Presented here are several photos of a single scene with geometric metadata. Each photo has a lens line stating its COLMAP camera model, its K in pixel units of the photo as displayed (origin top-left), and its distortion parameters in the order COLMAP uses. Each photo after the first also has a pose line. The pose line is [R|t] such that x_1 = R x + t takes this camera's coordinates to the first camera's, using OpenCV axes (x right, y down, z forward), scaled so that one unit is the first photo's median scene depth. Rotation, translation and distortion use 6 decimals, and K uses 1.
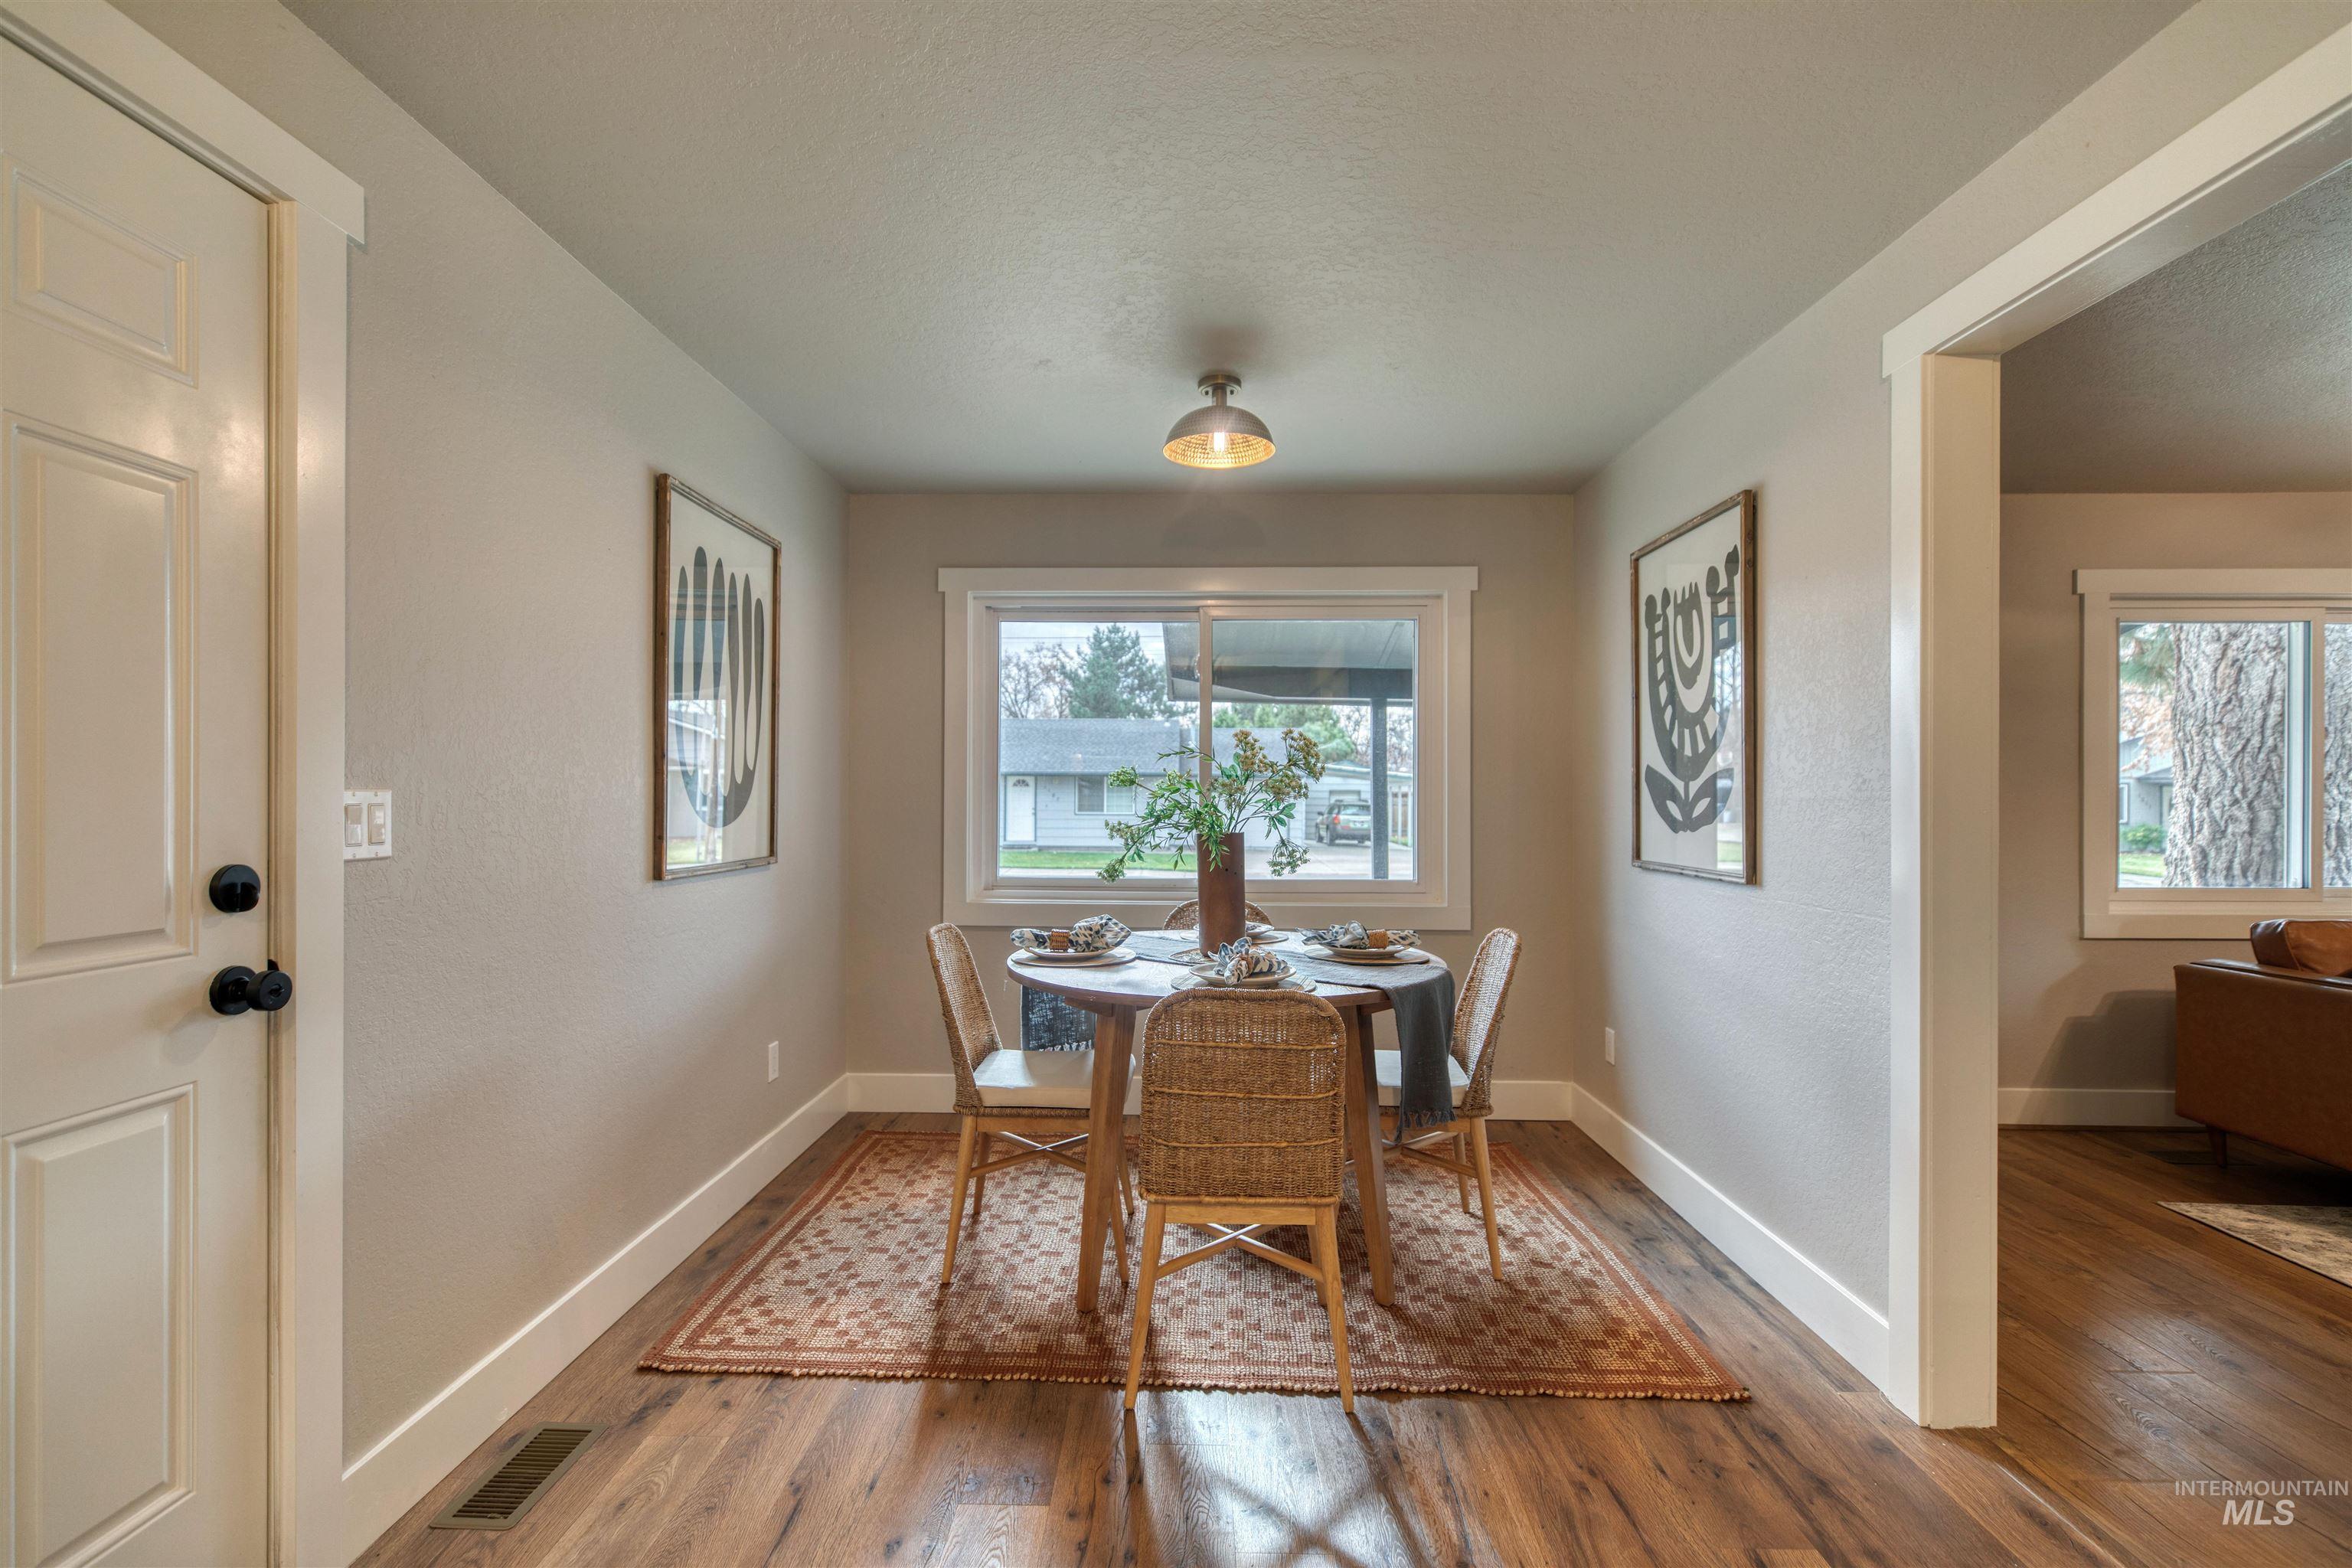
lens RADIAL K [[1054.1, 0, 1176.0], [0, 1054.1, 784.0], [0, 0, 1]] dist [0.002261, -0.000268]
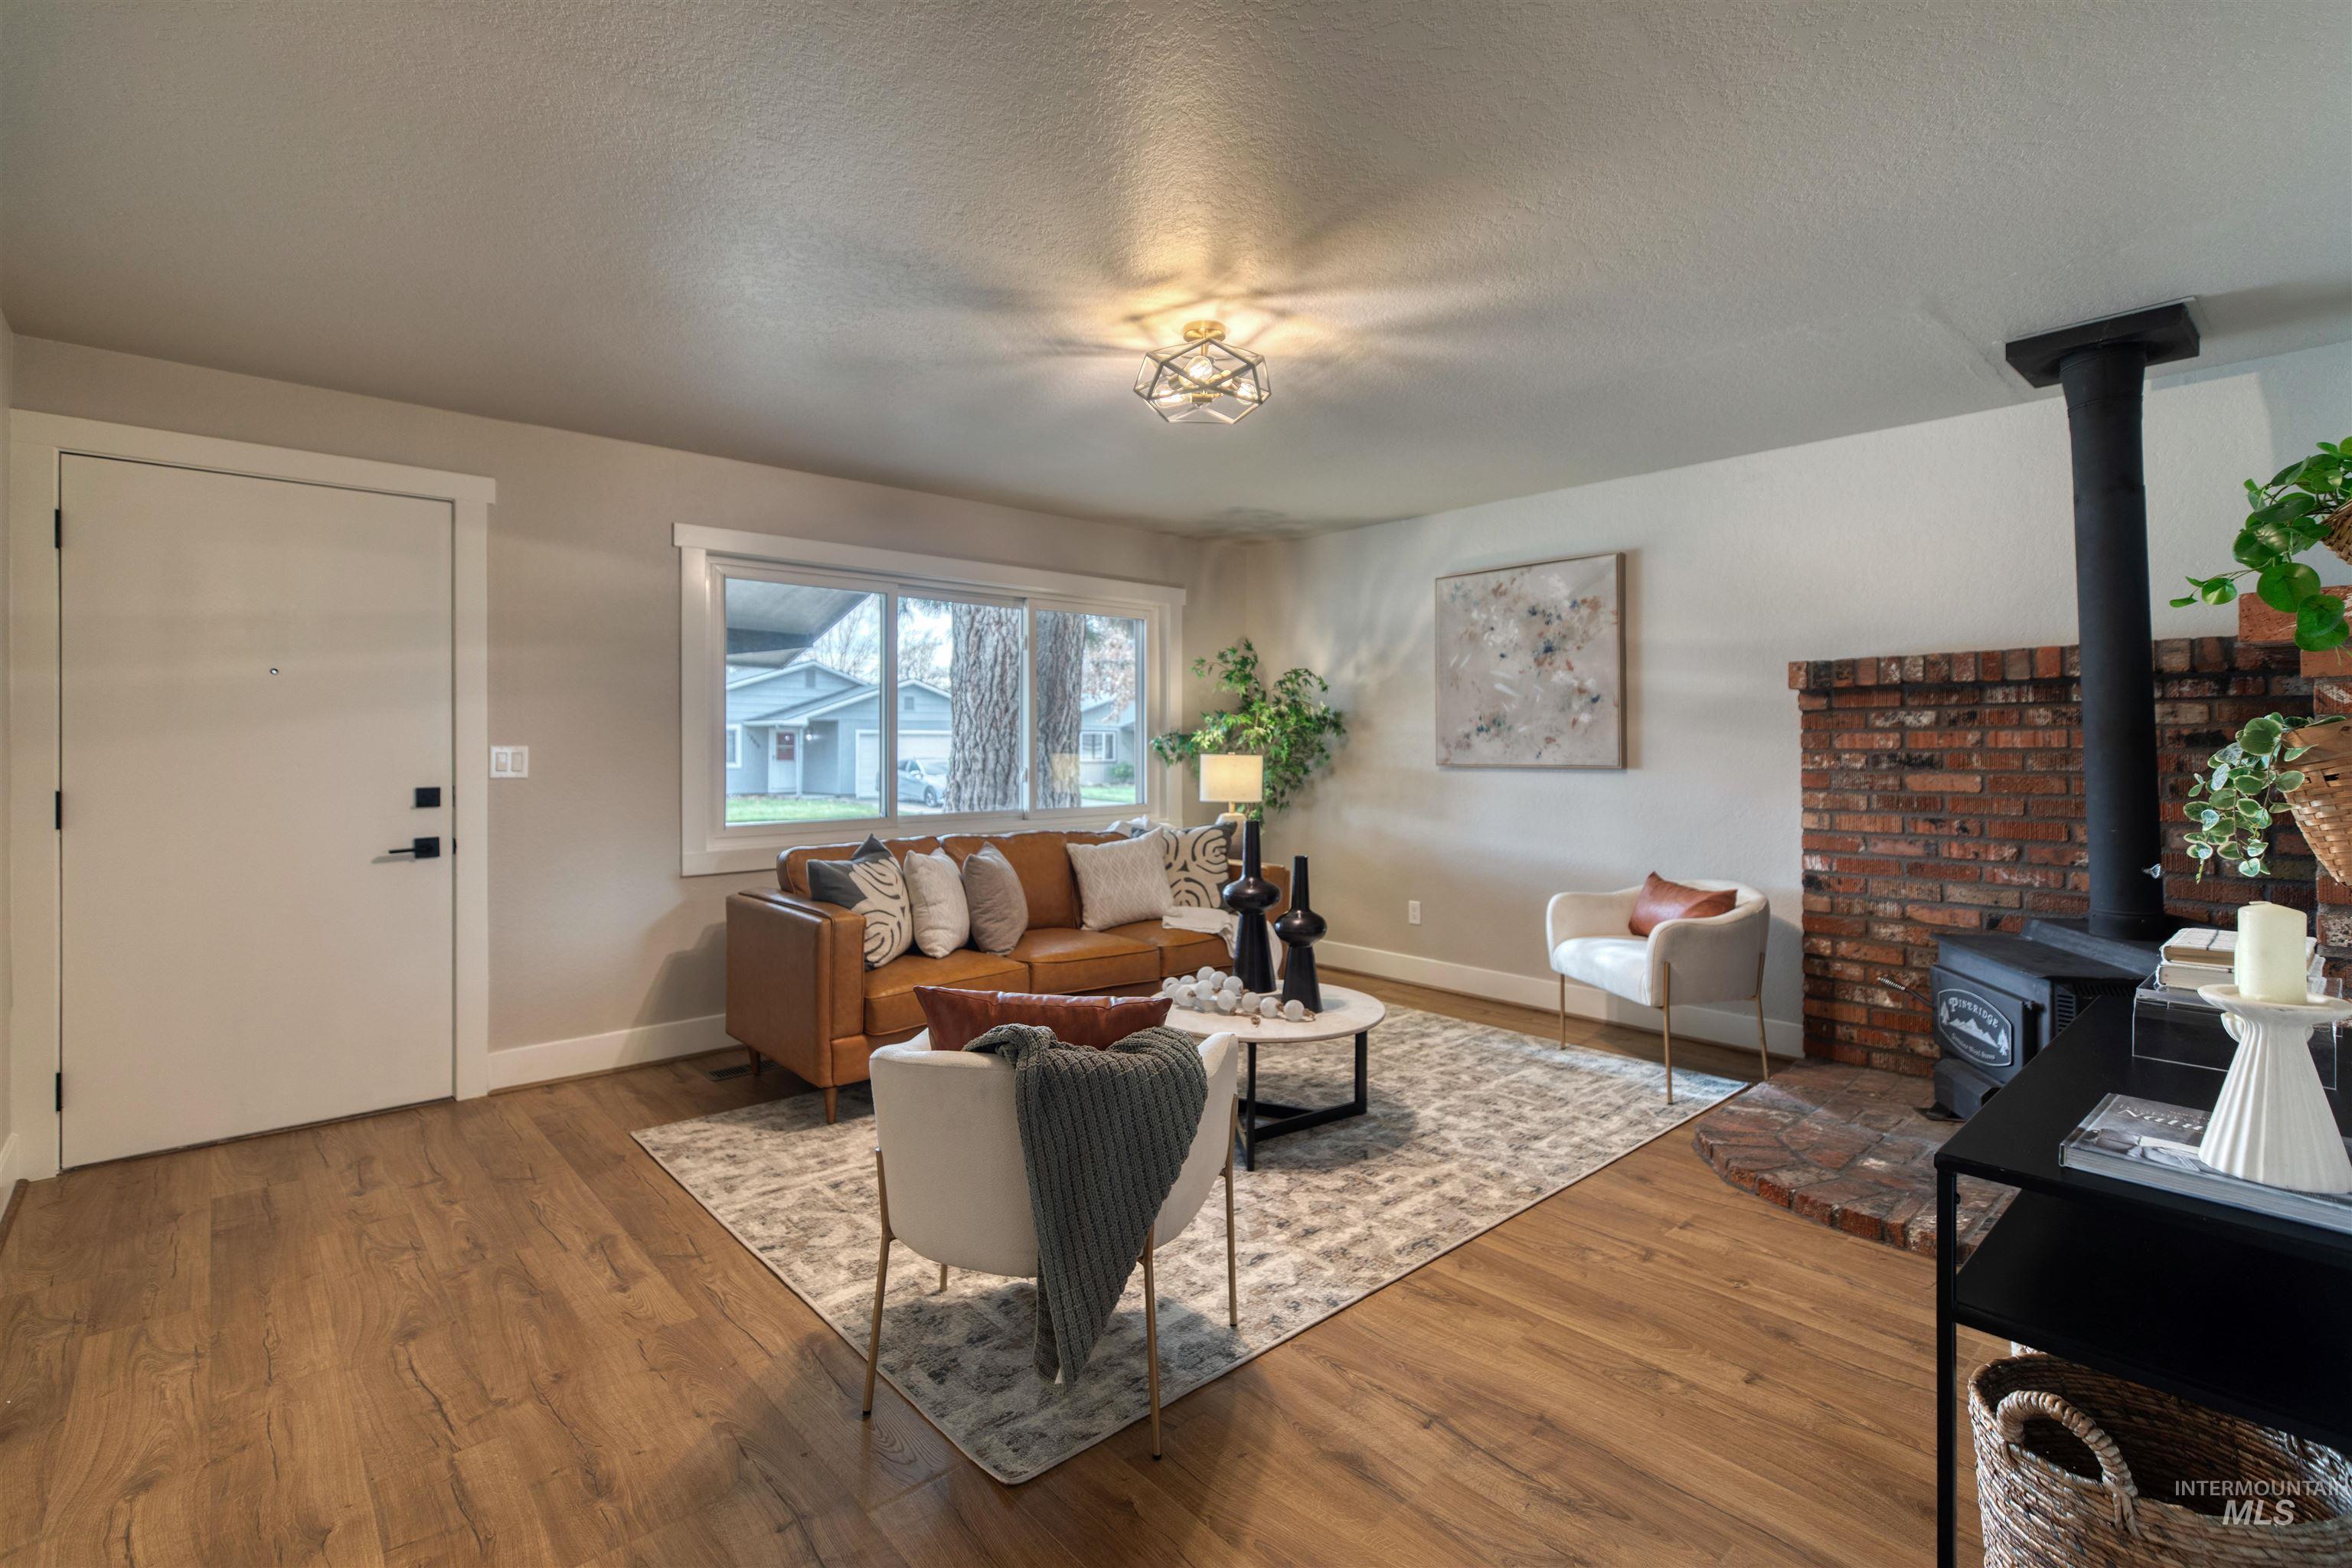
lens RADIAL K [[1057.8, 0, 1183.9], [0, 1057.8, 755.1], [0, 0, 1]] dist [0.003563, -0.000249]
pose [[0.723154, -0.012246, 0.690579, 0.695046], [-0.003535, 0.999764, 0.021430, 0.002225], [-0.690678, -0.017938, 0.722940, -0.136020]]
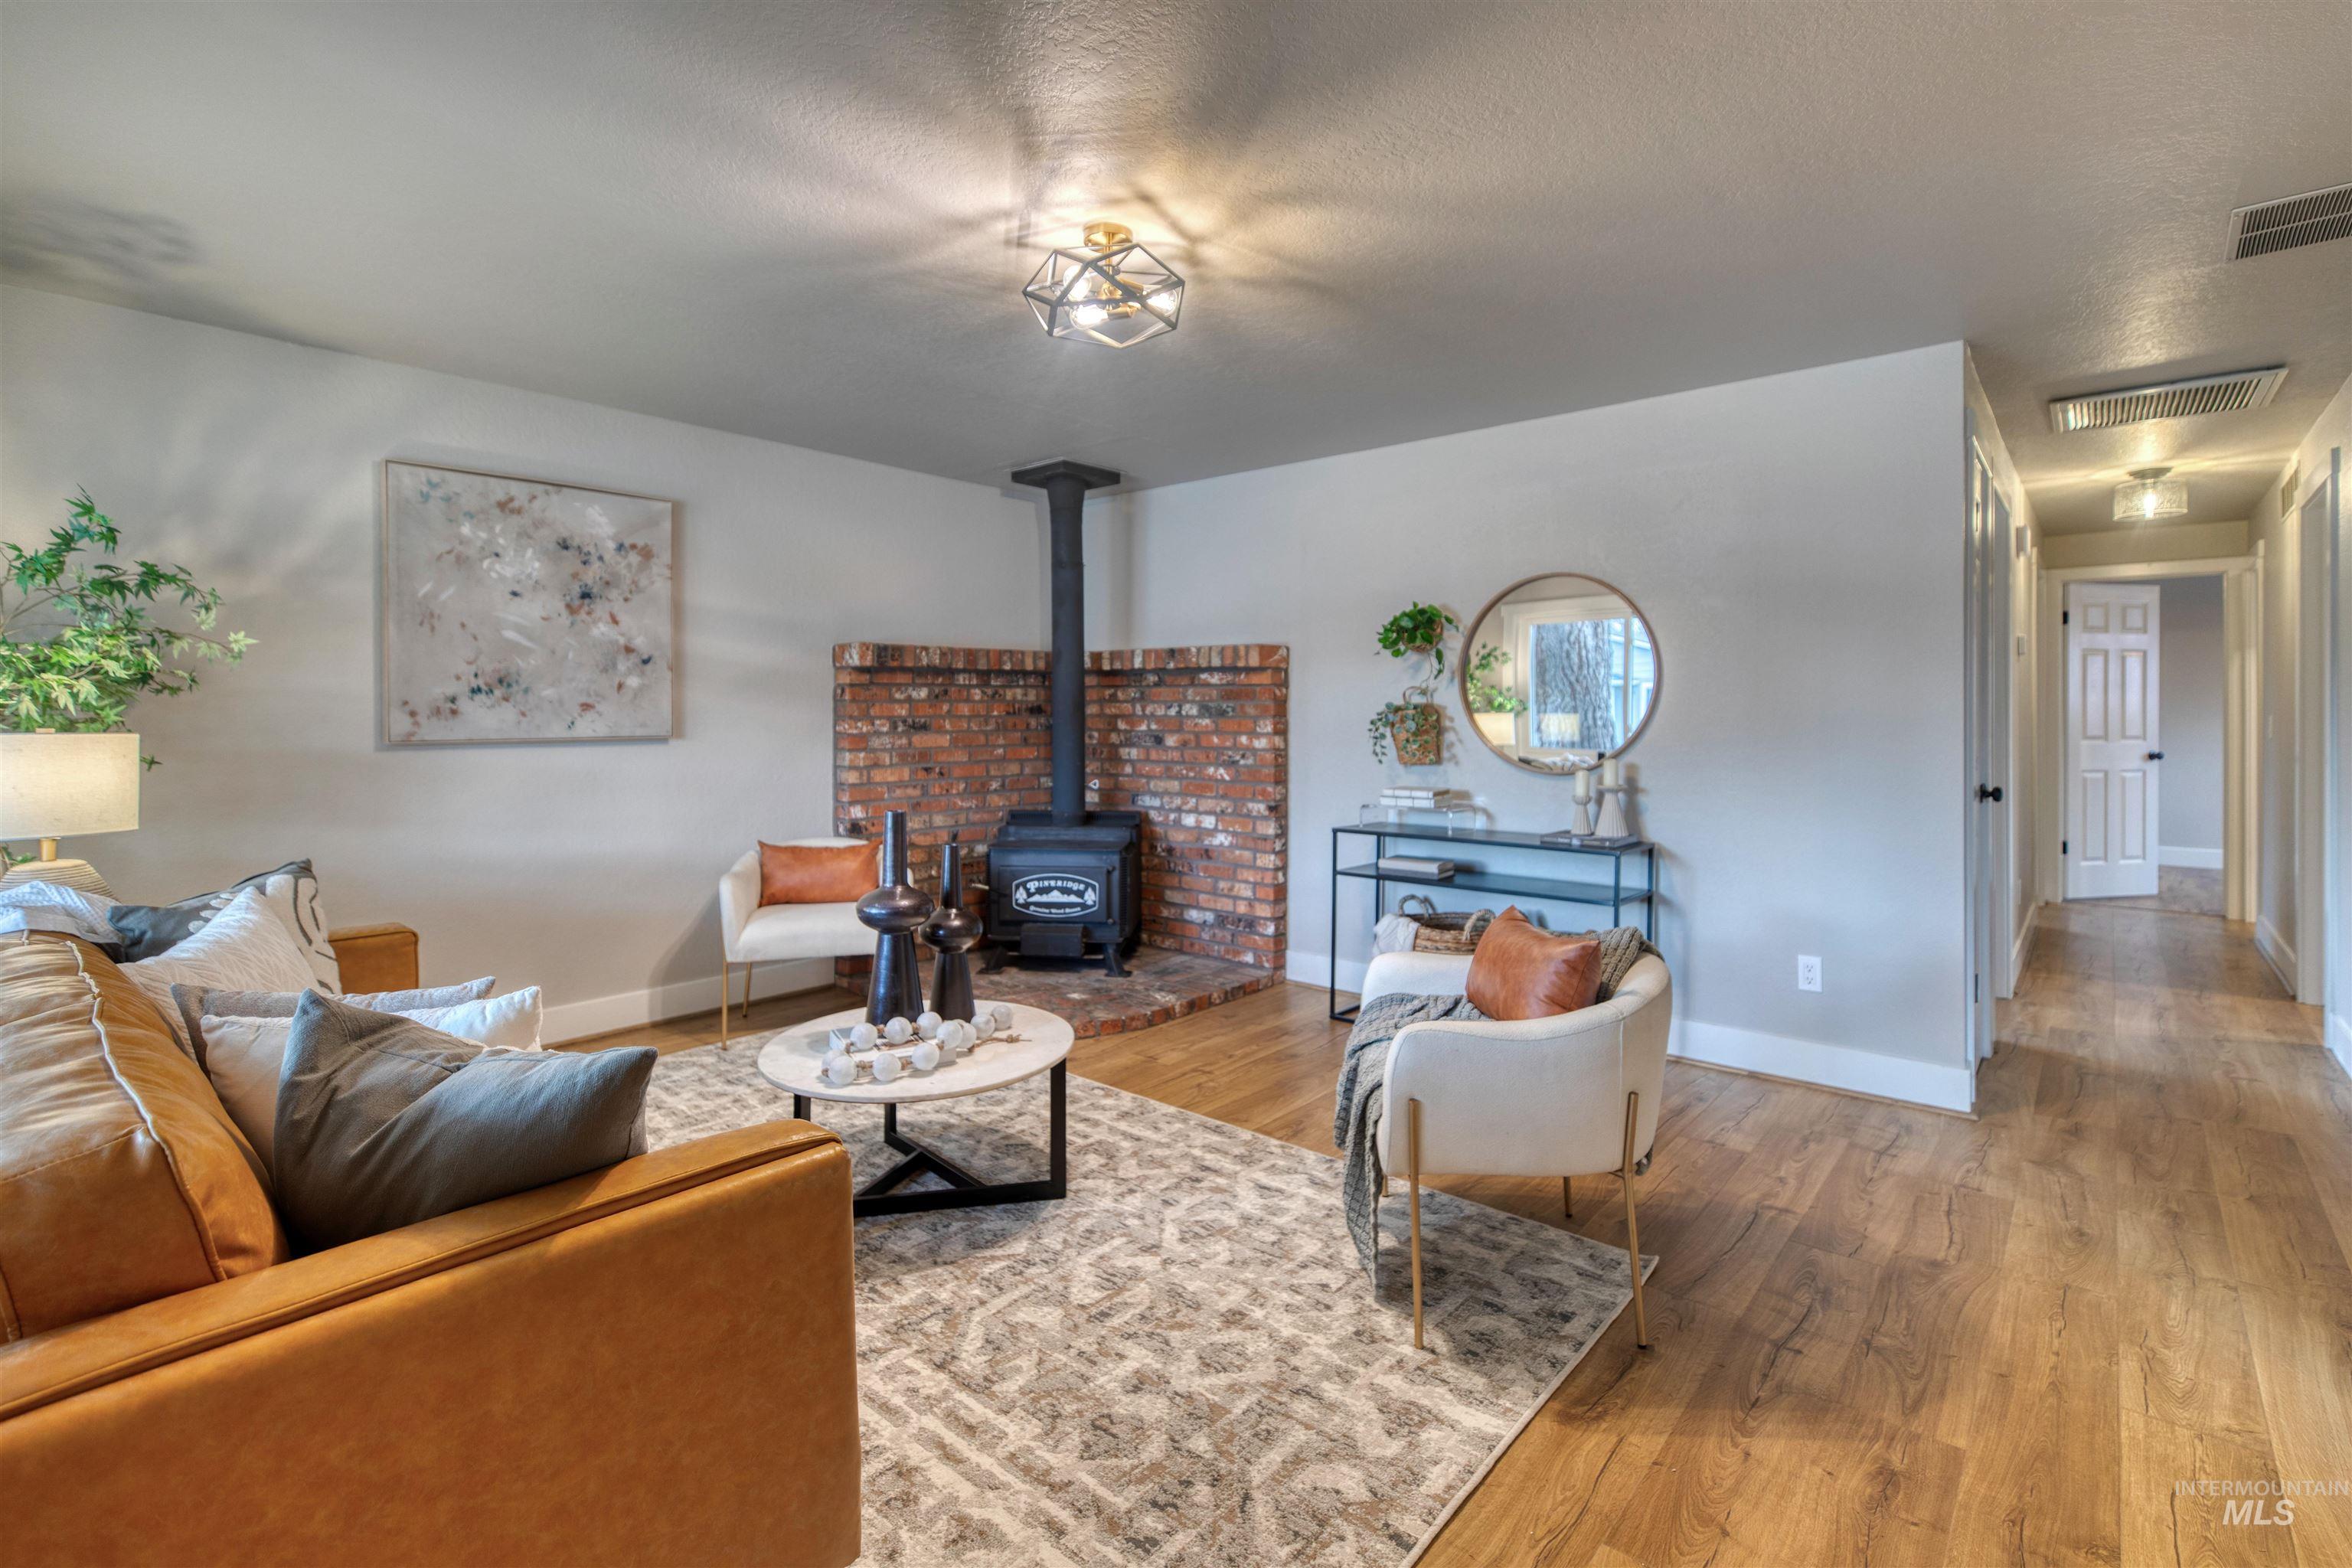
lens RADIAL K [[1076.7, 0, 1176.6], [0, 1076.7, 720.2], [0, 0, 1]] dist [0.008170, -0.000054]
pose [[-0.769523, -0.009728, 0.638545, 0.793846], [-0.012104, 0.999927, 0.000646, 0.019877], [-0.638504, -0.007232, -0.769584, 1.274883]]
